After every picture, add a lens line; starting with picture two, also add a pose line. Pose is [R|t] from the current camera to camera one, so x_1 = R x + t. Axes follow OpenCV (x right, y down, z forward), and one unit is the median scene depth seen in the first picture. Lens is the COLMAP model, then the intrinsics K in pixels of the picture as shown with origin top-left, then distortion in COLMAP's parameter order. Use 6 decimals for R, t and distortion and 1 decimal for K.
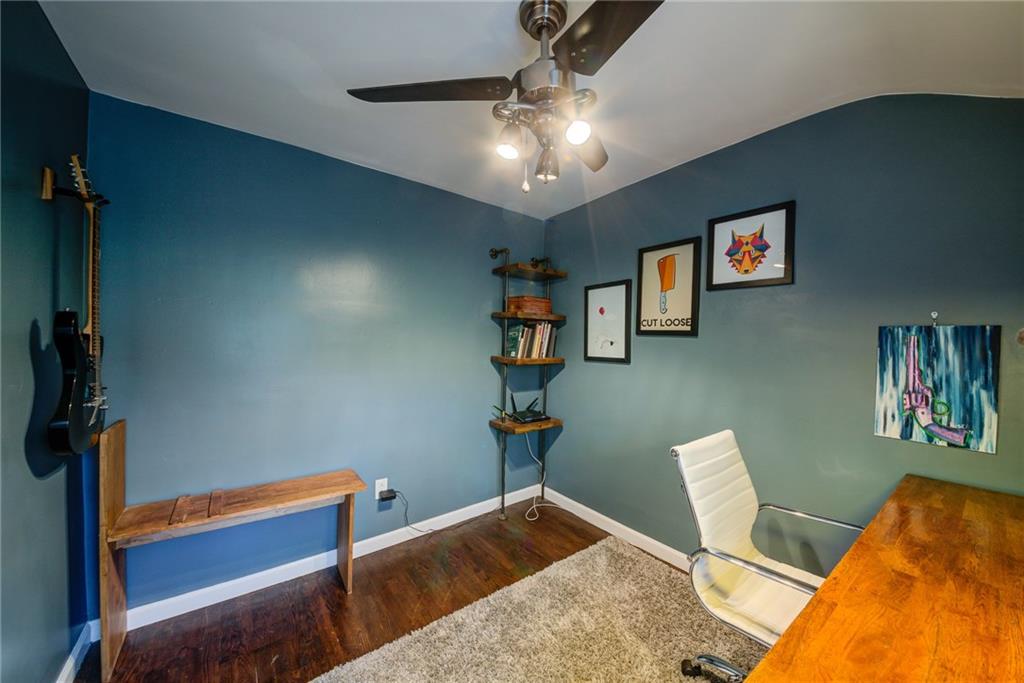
lens RADIAL K [[358.0, 0, 512.8], [0, 358.0, 344.5], [0, 0, 1]] dist [0.010011, -0.011252]
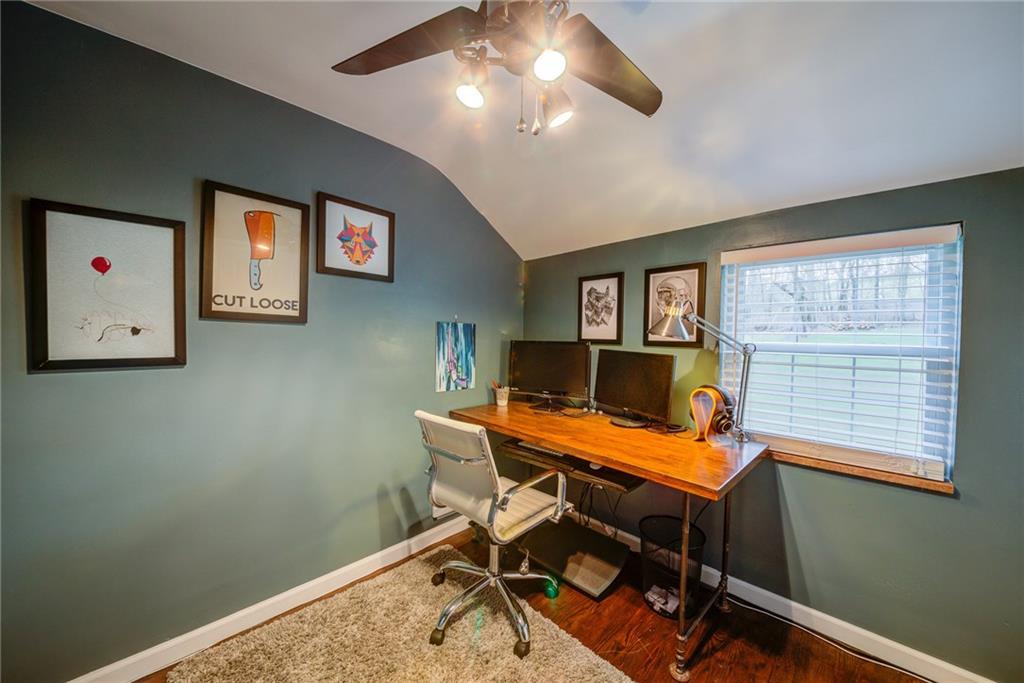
lens RADIAL K [[358.0, 0, 512.8], [0, 358.0, 344.5], [0, 0, 1]] dist [0.010011, -0.011252]
pose [[-0.141550, -0.040108, 0.989118, -0.451202], [-0.009330, 0.999189, 0.039181, -0.012591], [-0.989887, -0.003682, -0.141810, 0.727576]]
